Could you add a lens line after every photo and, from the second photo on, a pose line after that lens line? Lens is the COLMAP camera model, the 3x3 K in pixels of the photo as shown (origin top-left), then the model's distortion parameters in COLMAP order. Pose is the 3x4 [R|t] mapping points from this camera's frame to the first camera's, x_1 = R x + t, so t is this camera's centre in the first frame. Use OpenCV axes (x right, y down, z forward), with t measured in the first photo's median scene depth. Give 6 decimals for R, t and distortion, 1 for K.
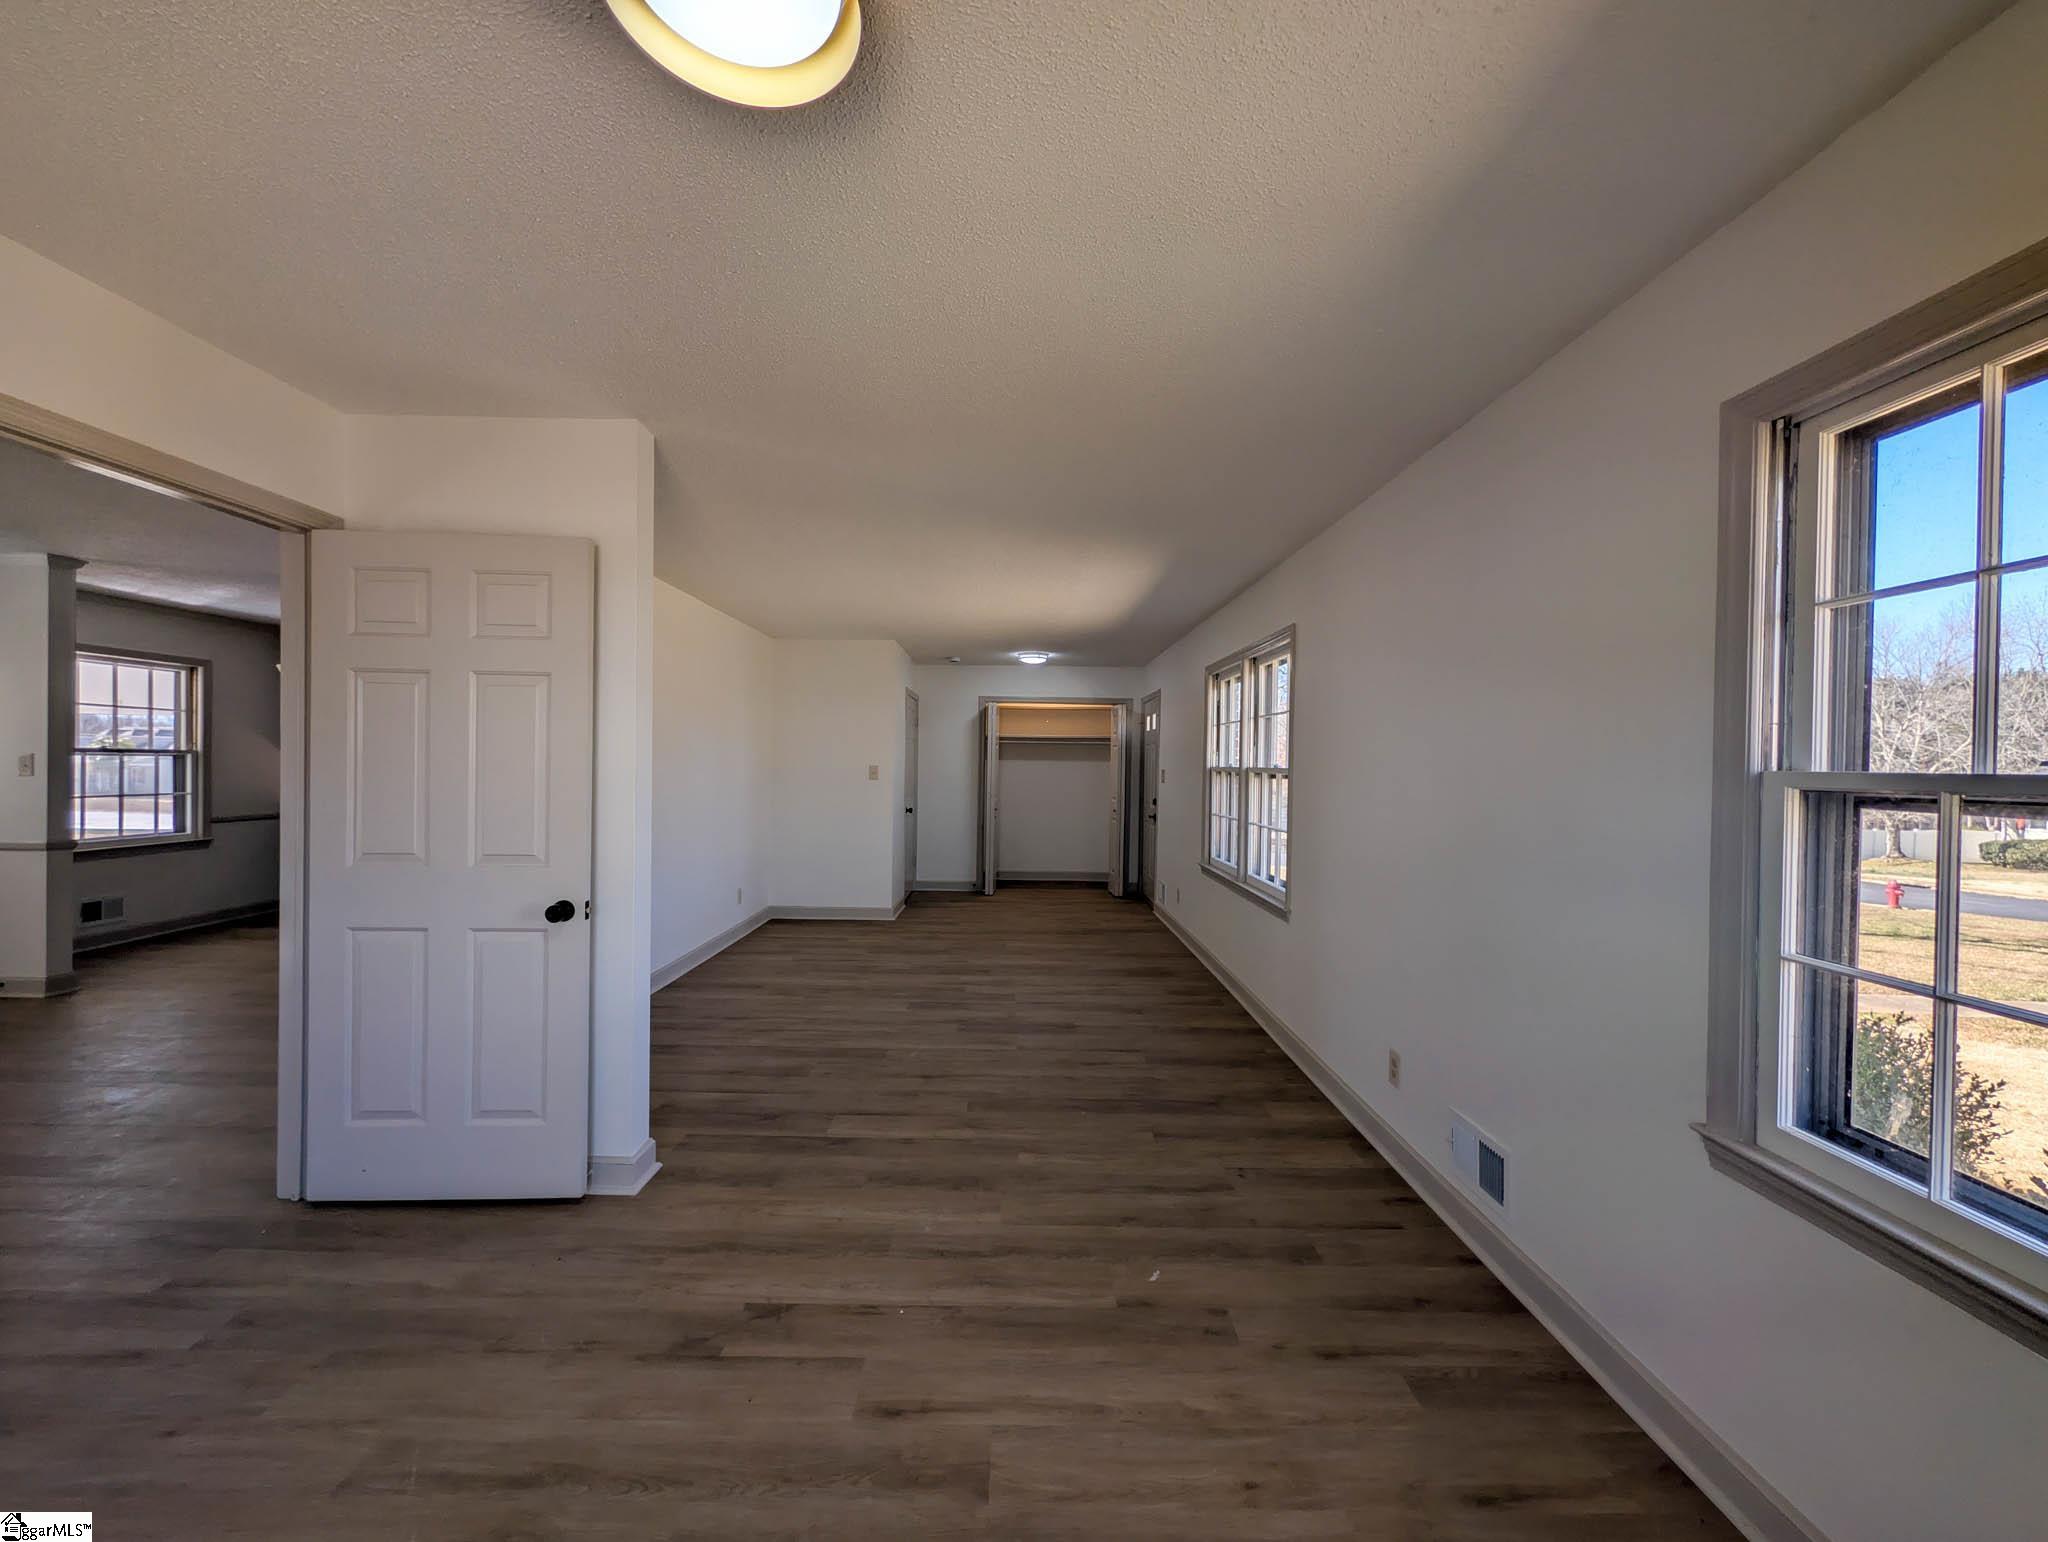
lens RADIAL K [[787.7, 0, 1019.2], [0, 787.7, 772.9], [0, 0, 1]] dist [0.004890, 0.000532]
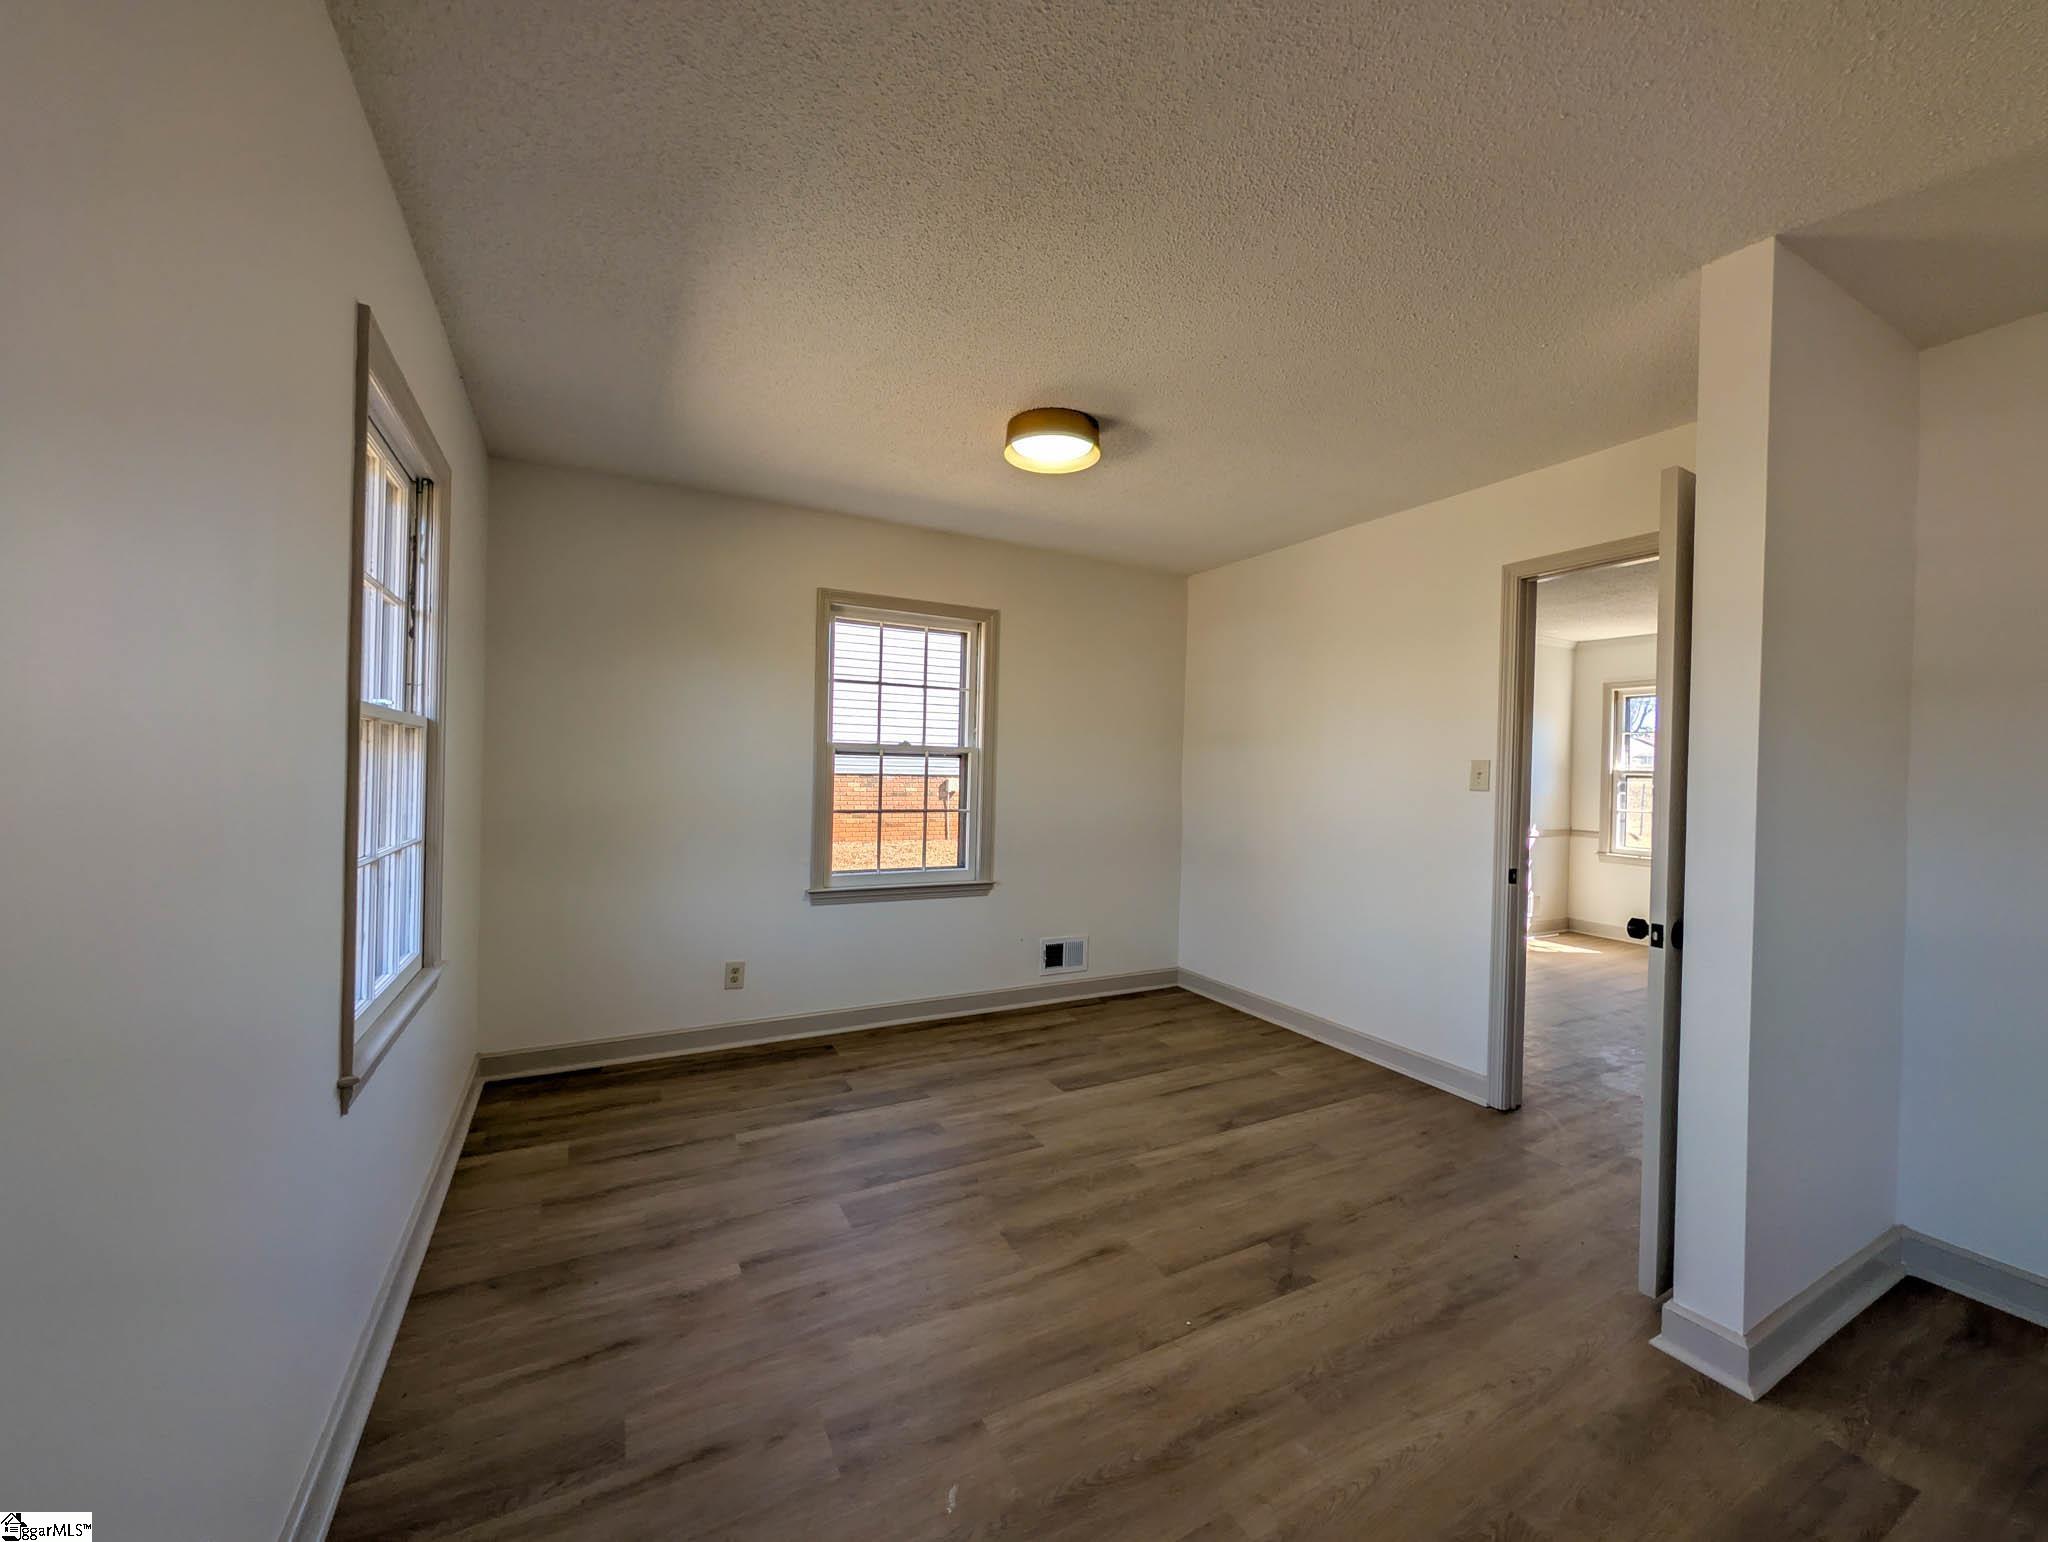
lens RADIAL K [[787.7, 0, 1019.2], [0, 787.7, 772.9], [0, 0, 1]] dist [0.004890, 0.000532]
pose [[-0.884634, -0.035434, -0.464937, 0.321445], [-0.040144, 0.999194, 0.000231, 0.030009], [0.464554, 0.018869, -0.885344, 1.149501]]
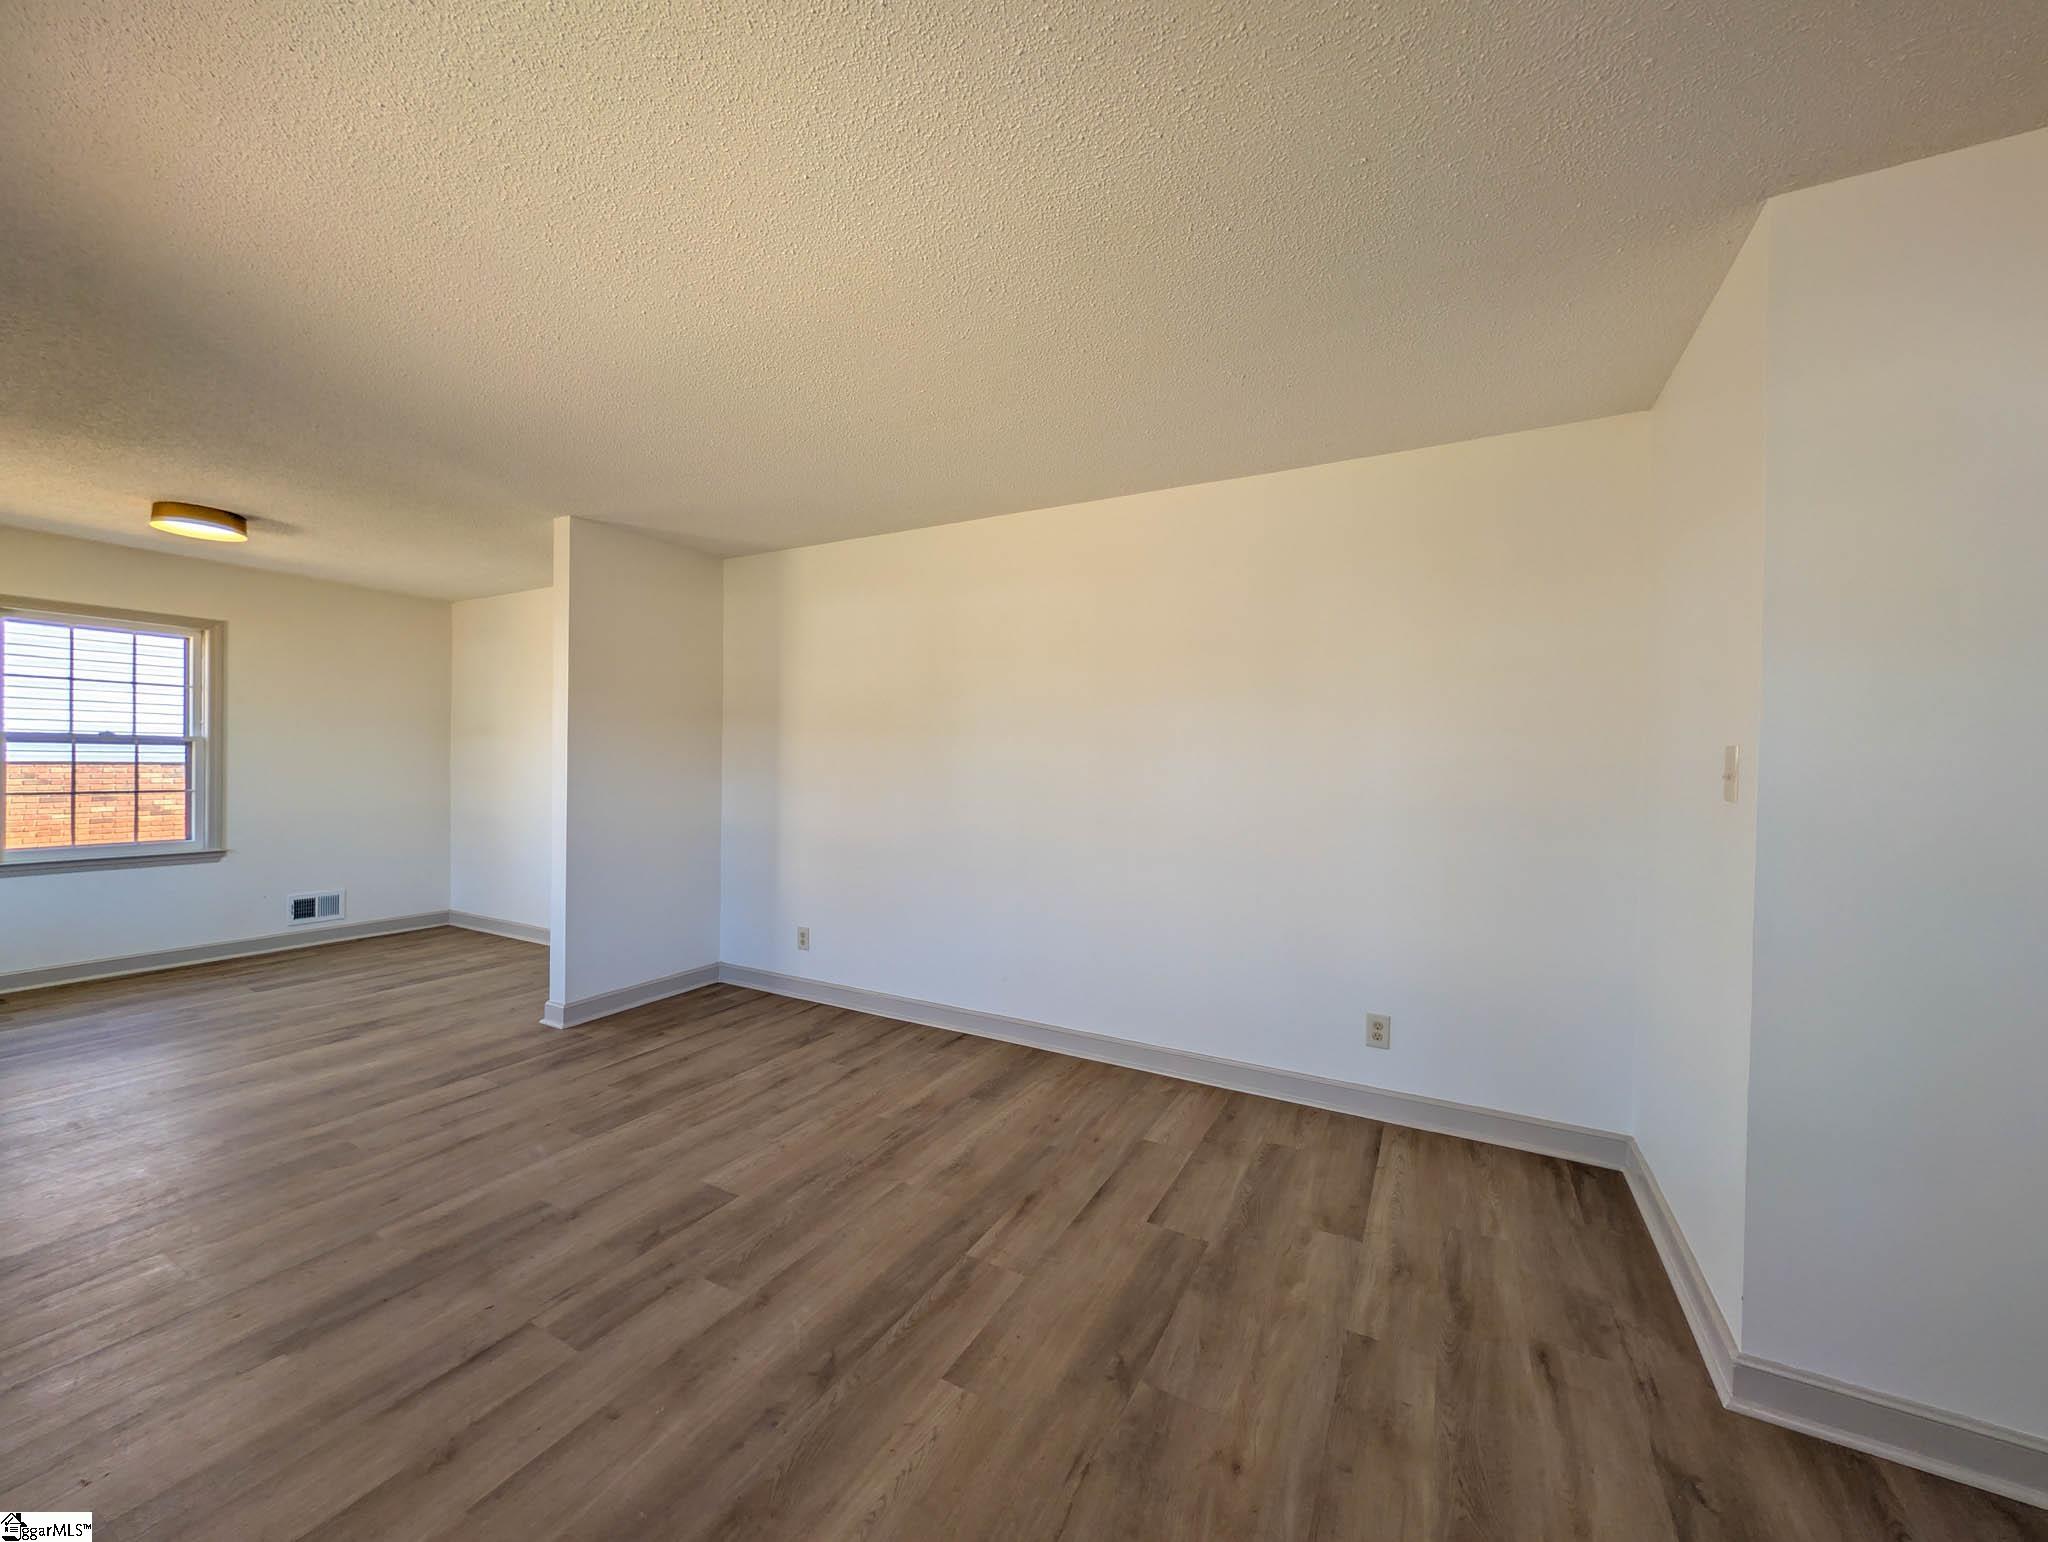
lens RADIAL K [[787.7, 0, 1019.2], [0, 787.7, 772.9], [0, 0, 1]] dist [0.004890, 0.000532]
pose [[-0.485183, -0.012862, -0.874318, 0.354297], [-0.029767, 0.999555, 0.001814, 0.010326], [0.873906, 0.026906, -0.485350, 2.164752]]
